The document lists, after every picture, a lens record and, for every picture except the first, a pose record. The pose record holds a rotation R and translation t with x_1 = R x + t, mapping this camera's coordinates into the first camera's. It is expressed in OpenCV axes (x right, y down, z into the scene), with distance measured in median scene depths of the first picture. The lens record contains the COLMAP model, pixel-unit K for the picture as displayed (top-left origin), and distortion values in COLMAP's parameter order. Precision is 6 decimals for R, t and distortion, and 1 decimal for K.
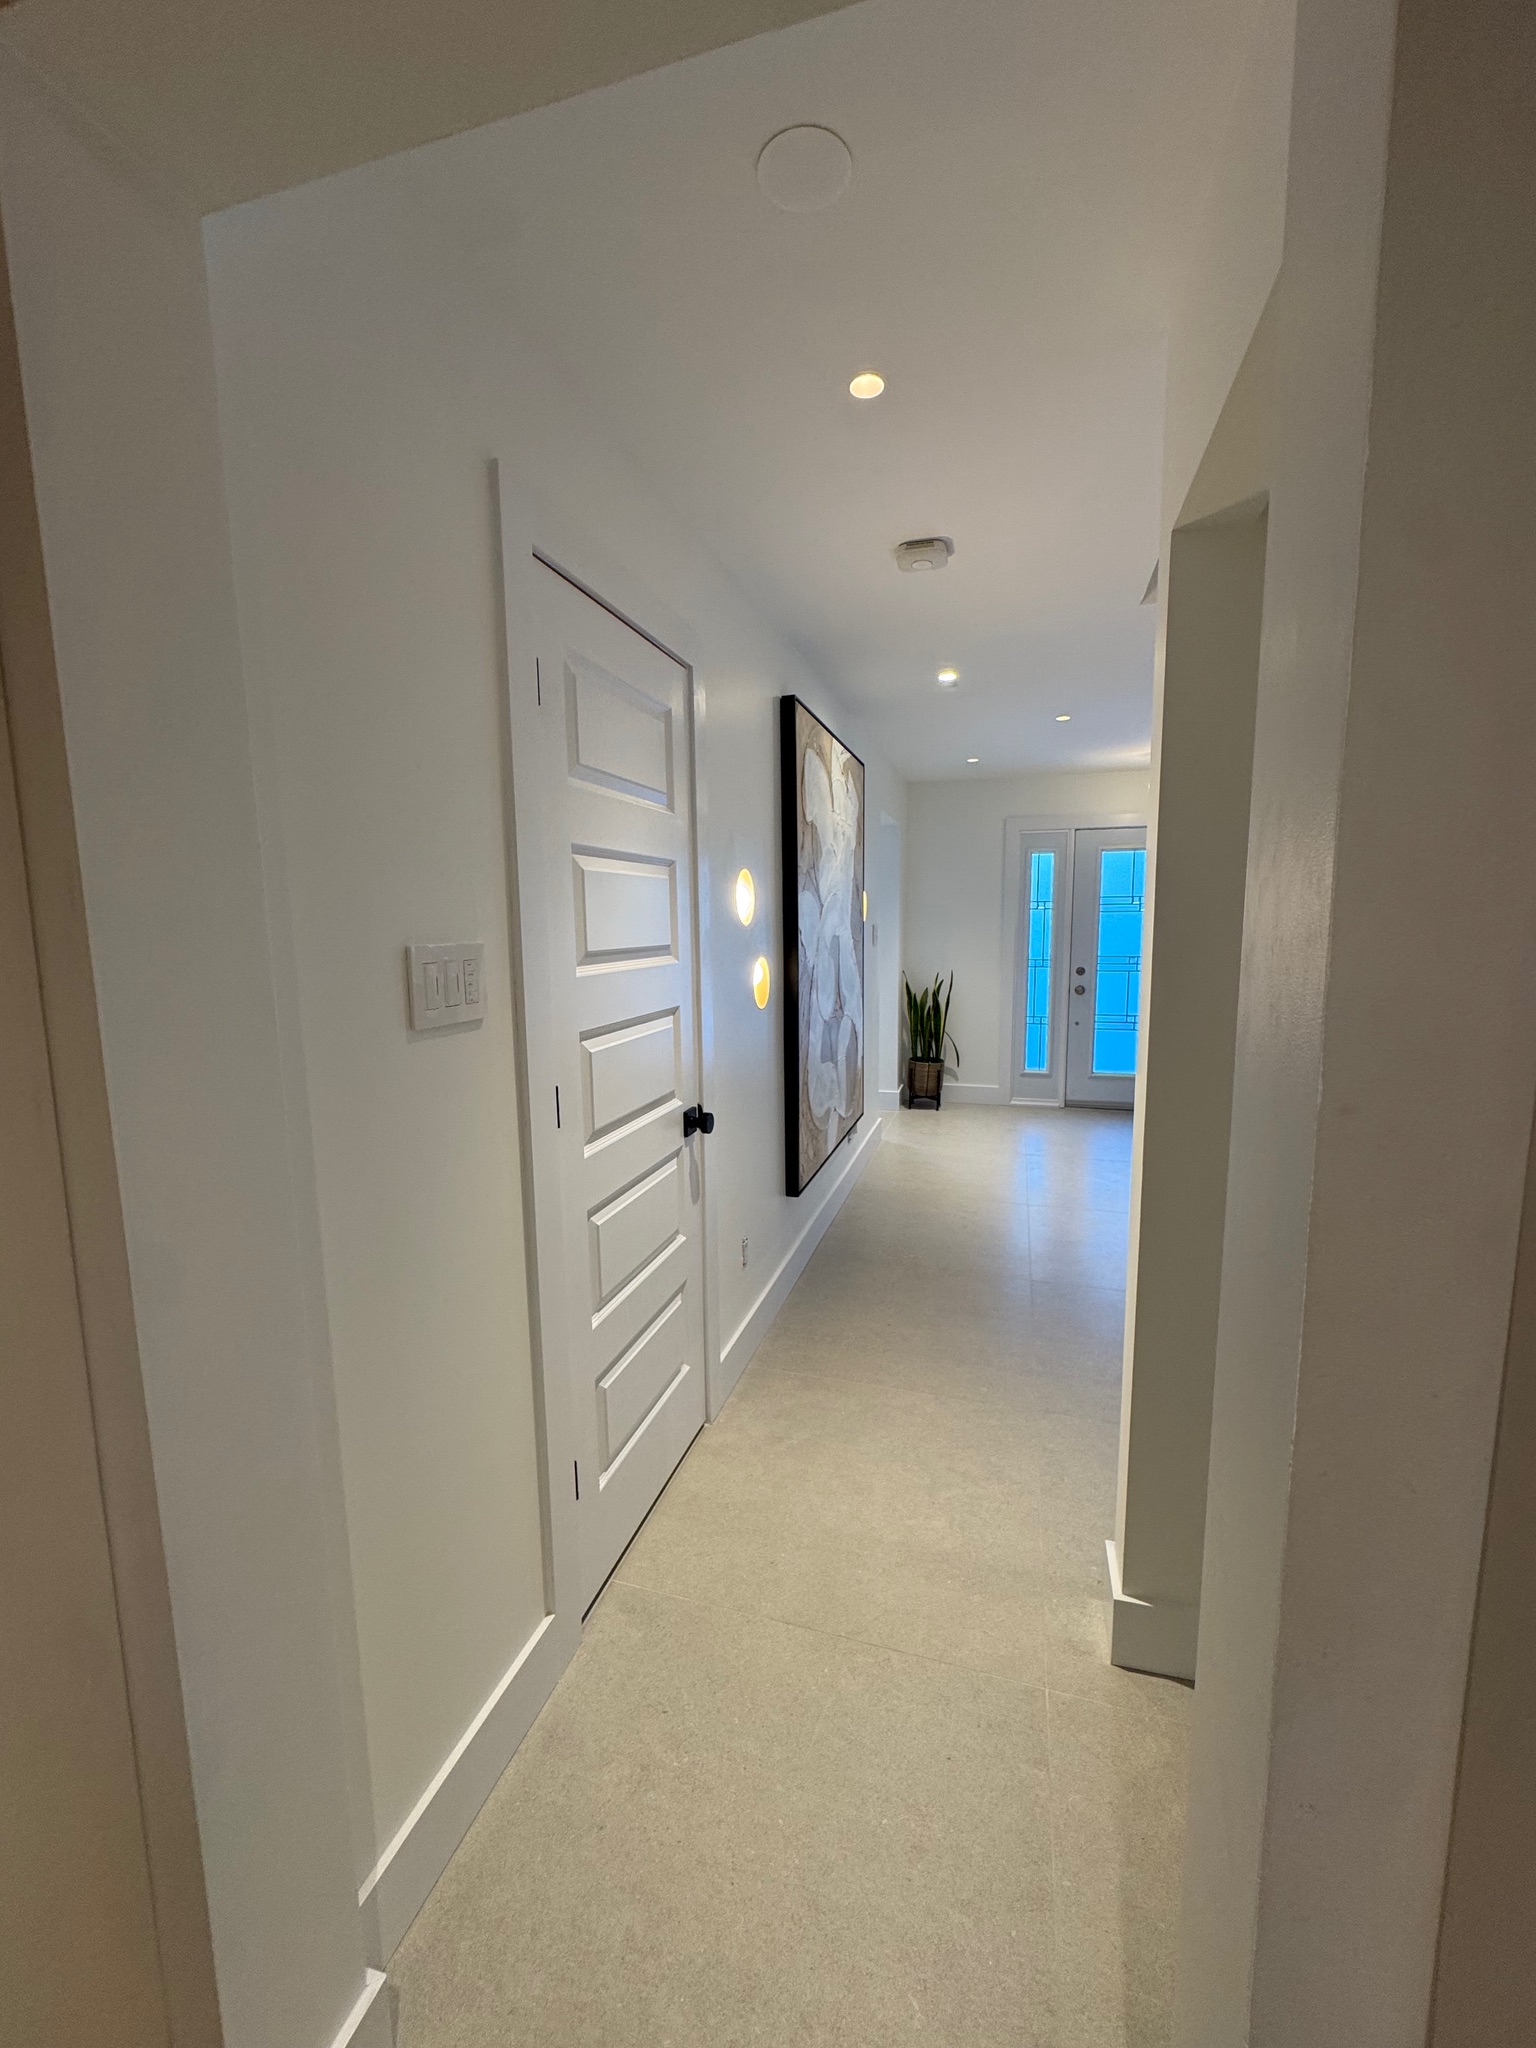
lens RADIAL K [[812.2, 0, 770.9], [0, 812.2, 1023.5], [0, 0, 1]] dist [-0.001326, 0.000064]
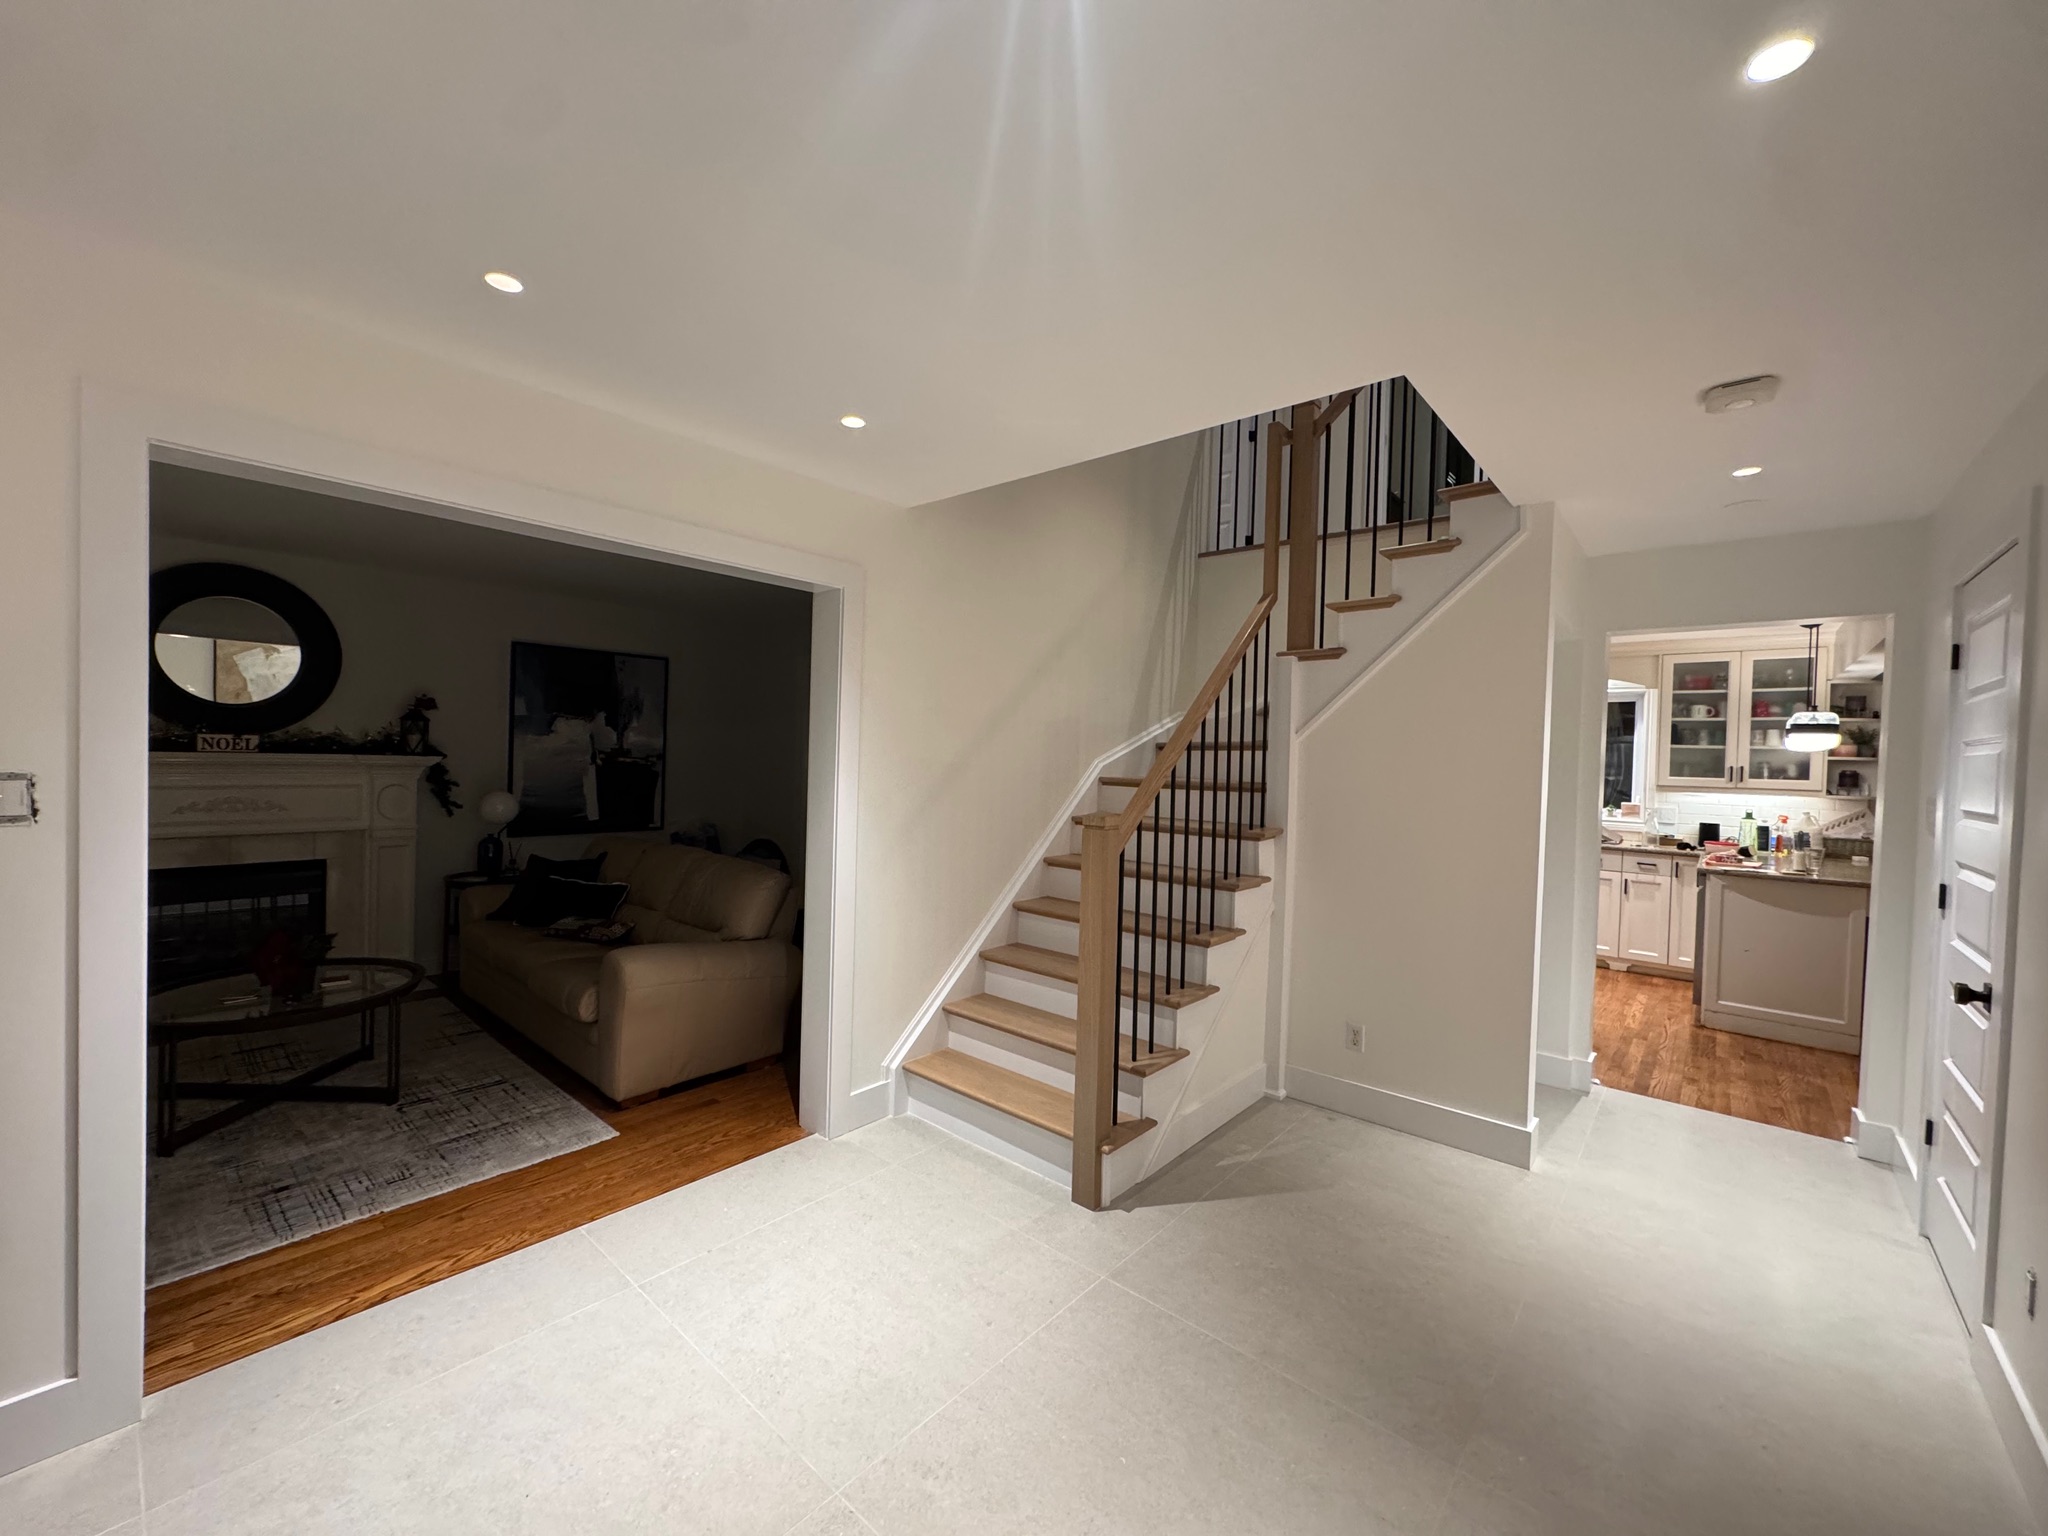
lens RADIAL K [[812.2, 0, 1026.9], [0, 812.2, 767.8], [0, 0, 1]] dist [-0.001326, 0.000064]
pose [[-0.911383, -0.025472, 0.410771, 0.584640], [0.031889, 0.990712, 0.132186, -0.332134], [-0.410323, 0.133571, -0.902105, 2.422557]]
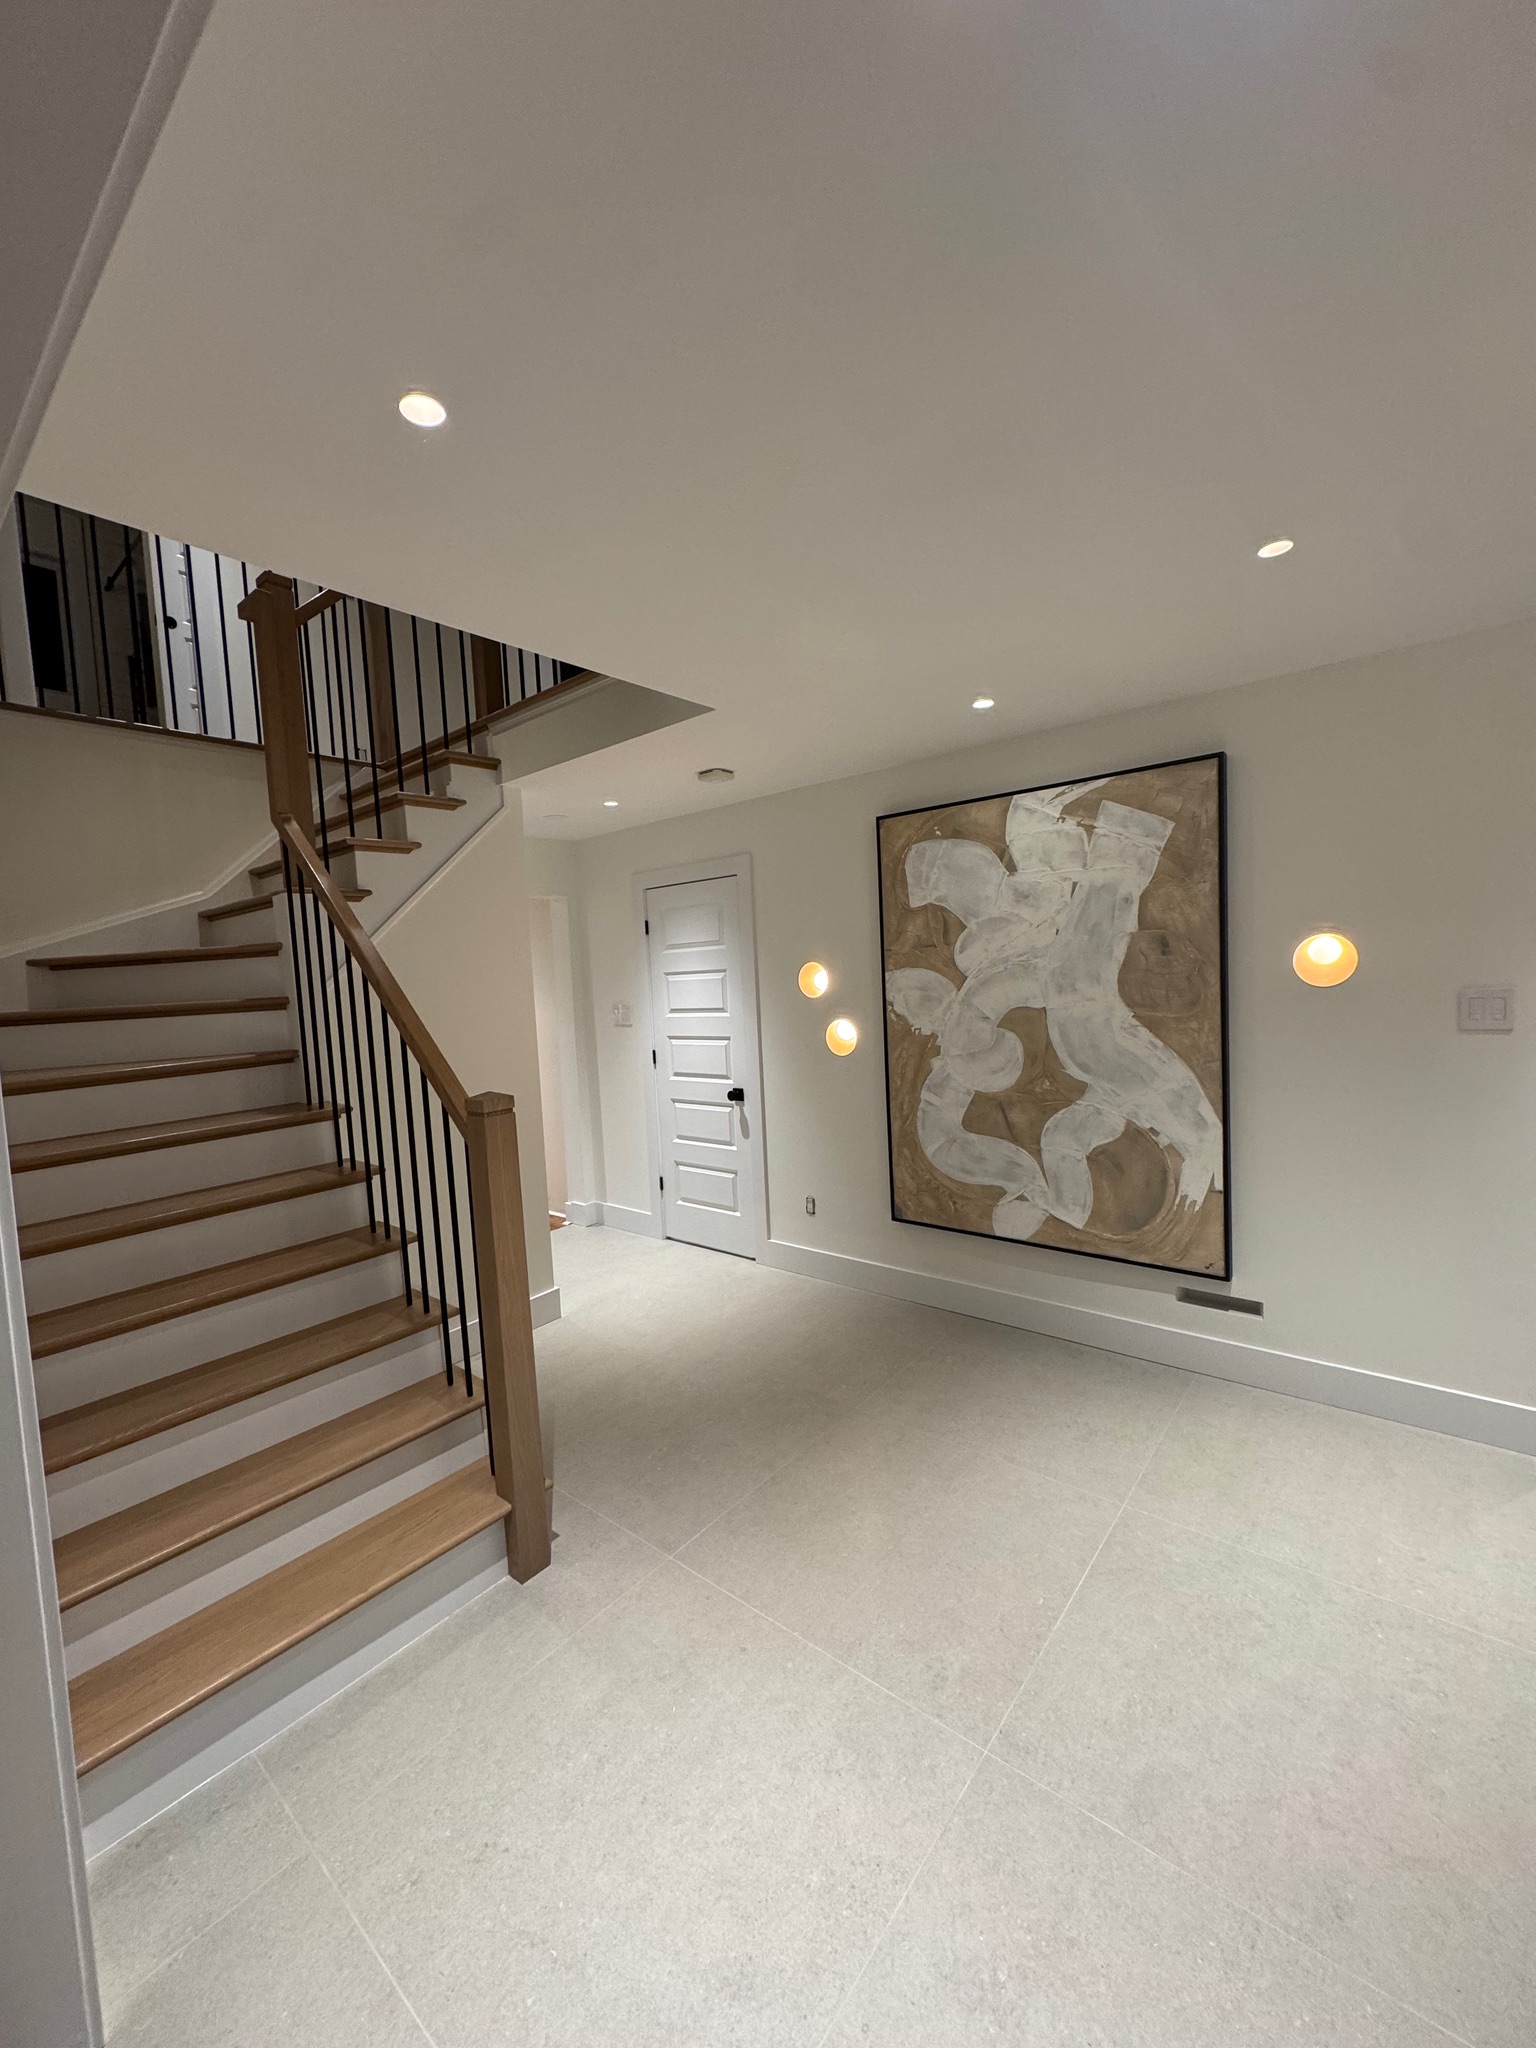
lens RADIAL K [[812.2, 0, 770.9], [0, 812.2, 1023.5], [0, 0, 1]] dist [-0.001326, 0.000064]
pose [[-0.386963, 0.084421, -0.918223, 1.802581], [-0.062507, 0.991108, 0.117464, -0.313414], [0.919974, 0.102849, -0.378245, 1.913593]]
